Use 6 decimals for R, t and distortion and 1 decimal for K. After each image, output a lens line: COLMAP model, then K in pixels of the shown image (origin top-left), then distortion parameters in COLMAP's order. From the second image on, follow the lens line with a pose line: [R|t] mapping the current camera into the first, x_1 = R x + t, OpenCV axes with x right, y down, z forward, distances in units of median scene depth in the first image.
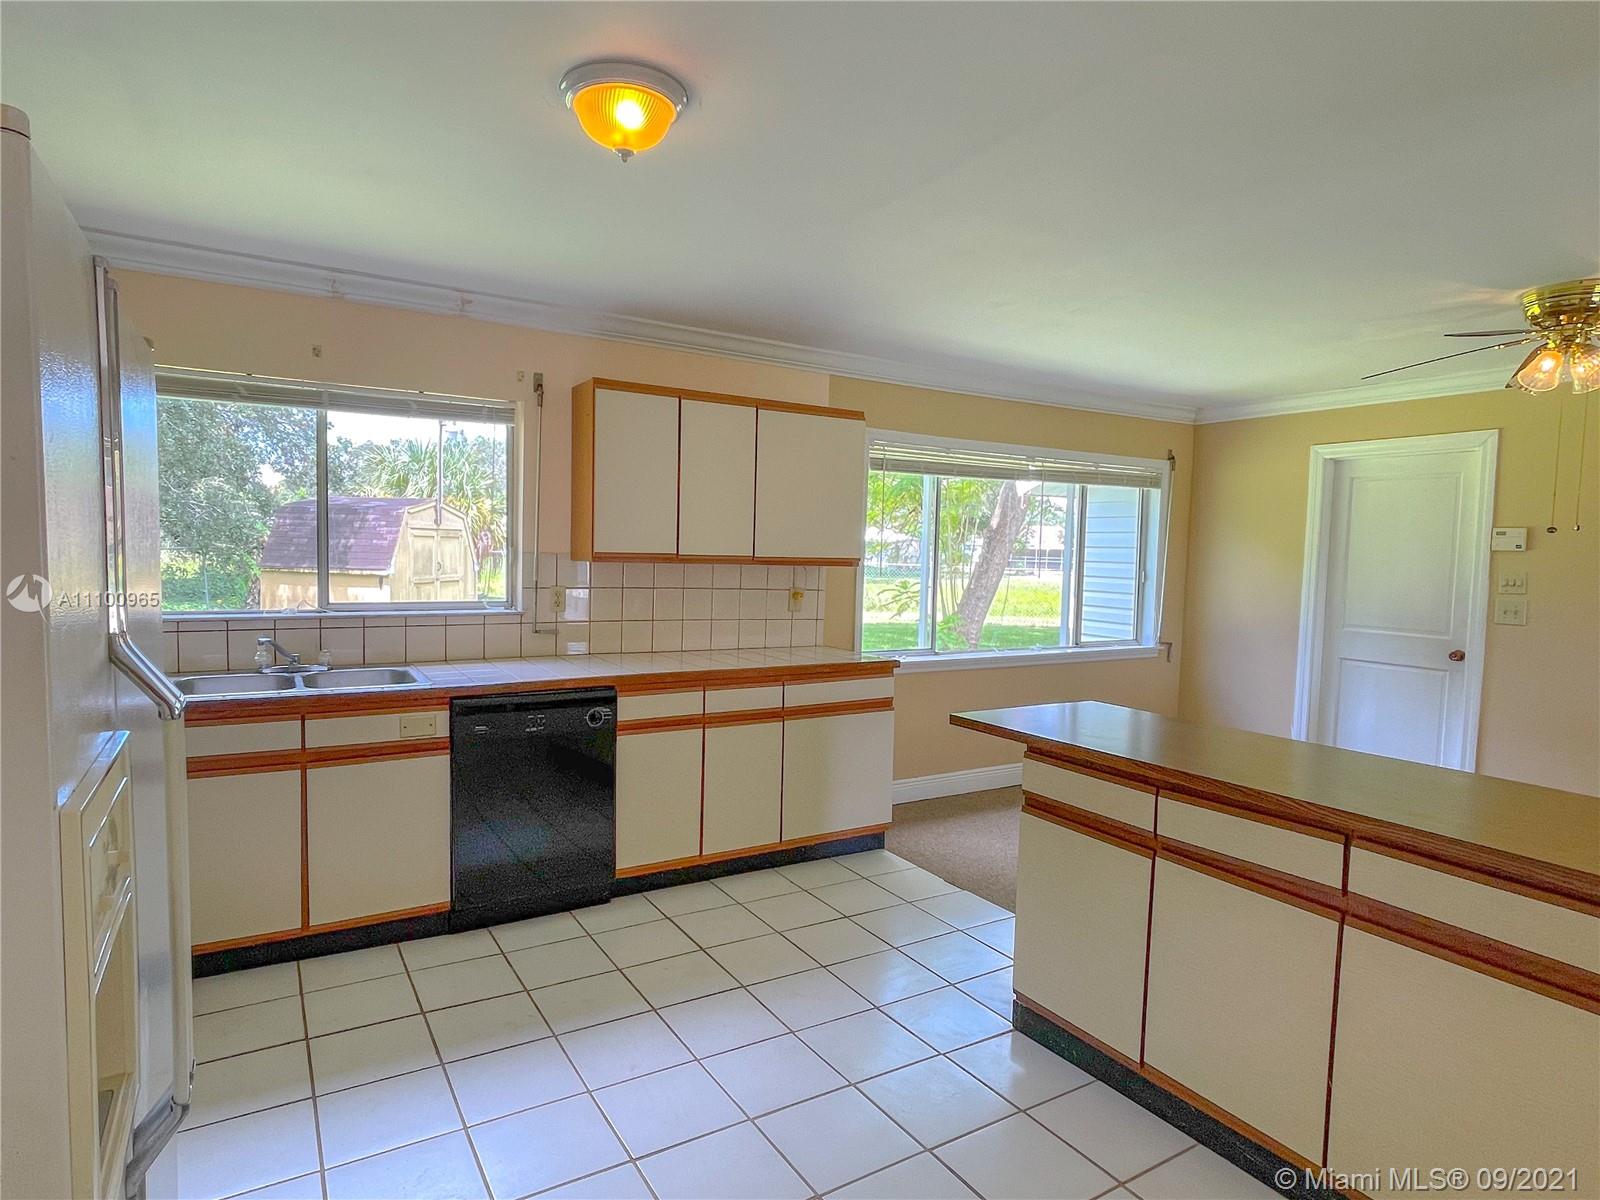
lens RADIAL K [[890.1, 0, 796.5], [0, 890.1, 608.5], [0, 0, 1]] dist [-0.003503, -0.002903]
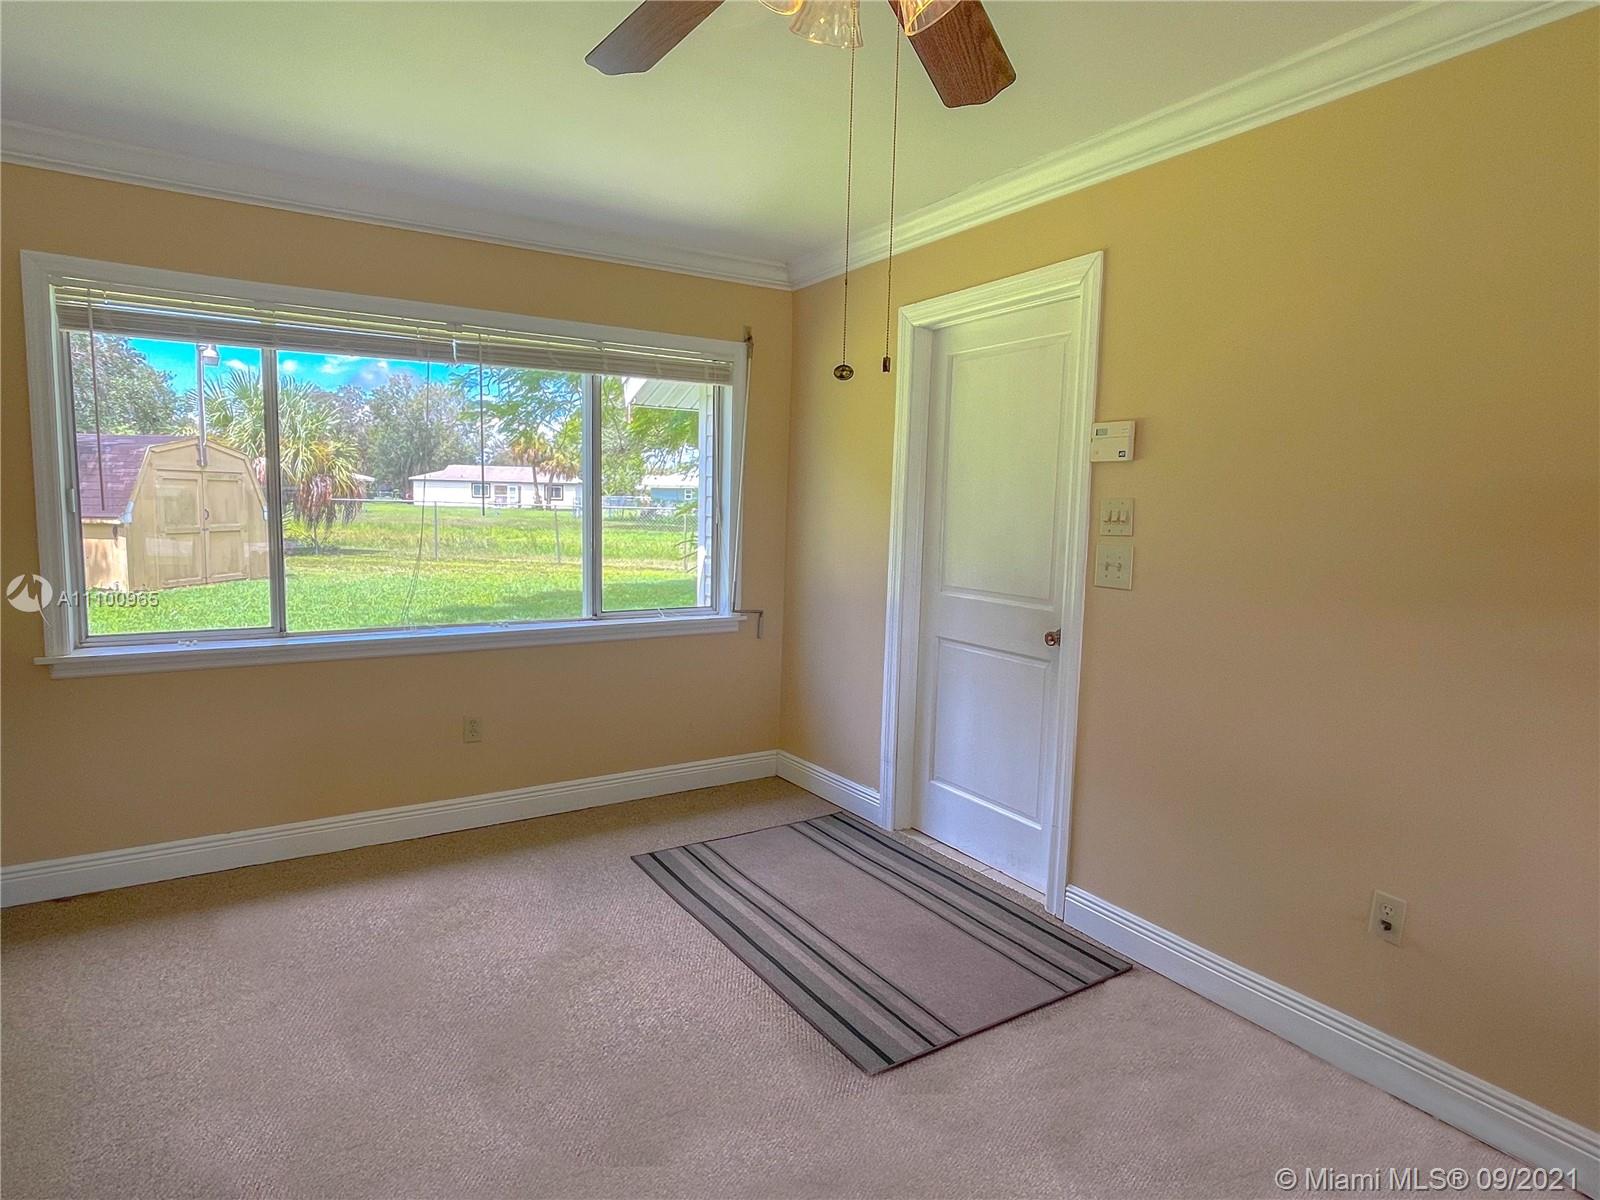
lens RADIAL K [[890.1, 0, 805.9], [0, 890.1, 600.9], [0, 0, 1]] dist [-0.003503, -0.002903]
pose [[0.999842, -0.002959, 0.017547, 0.461189], [0.002183, 0.999026, 0.044079, 0.000181], [-0.017660, -0.044033, 0.998874, 0.323086]]
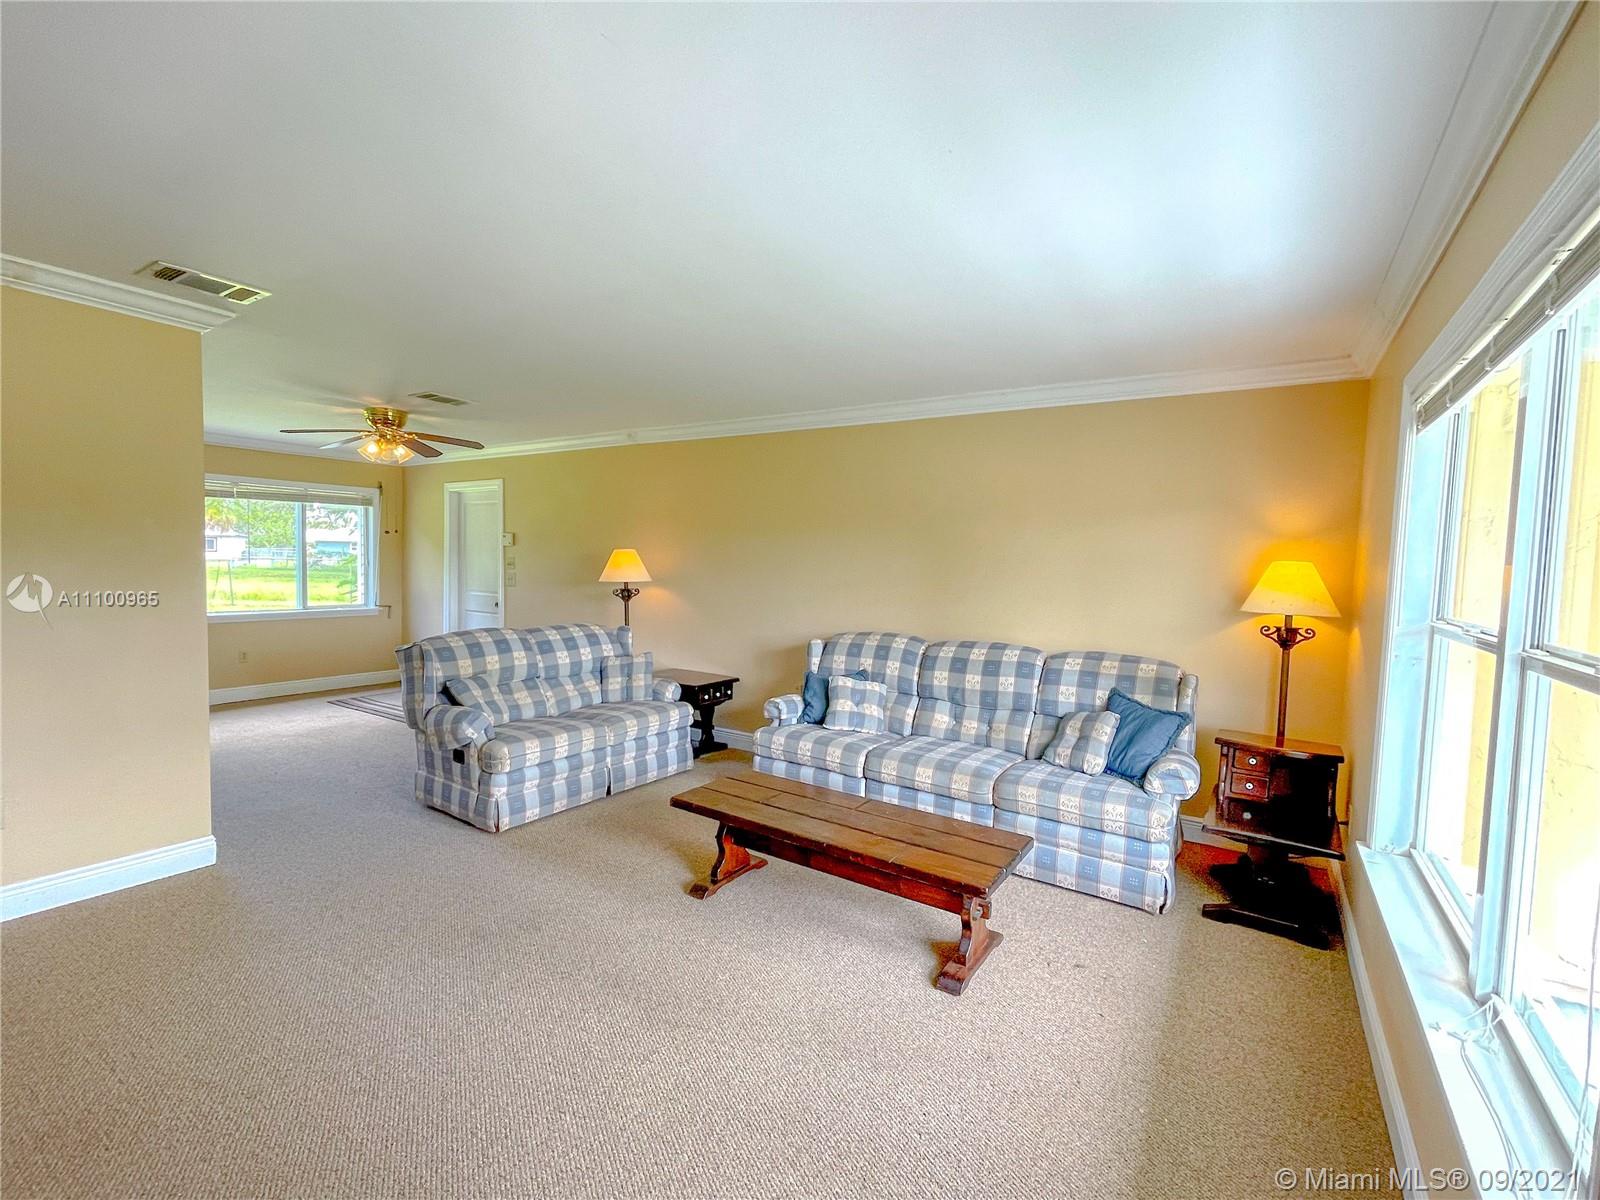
lens RADIAL K [[715.5, 0, 796.9], [0, 715.5, 604.3], [0, 0, 1]] dist [-0.002999, -0.000241]
pose [[0.904761, -0.026780, 0.425076, 0.554855], [0.025255, 0.999638, 0.009222, 0.044431], [-0.425169, 0.002391, 0.905111, -0.456689]]
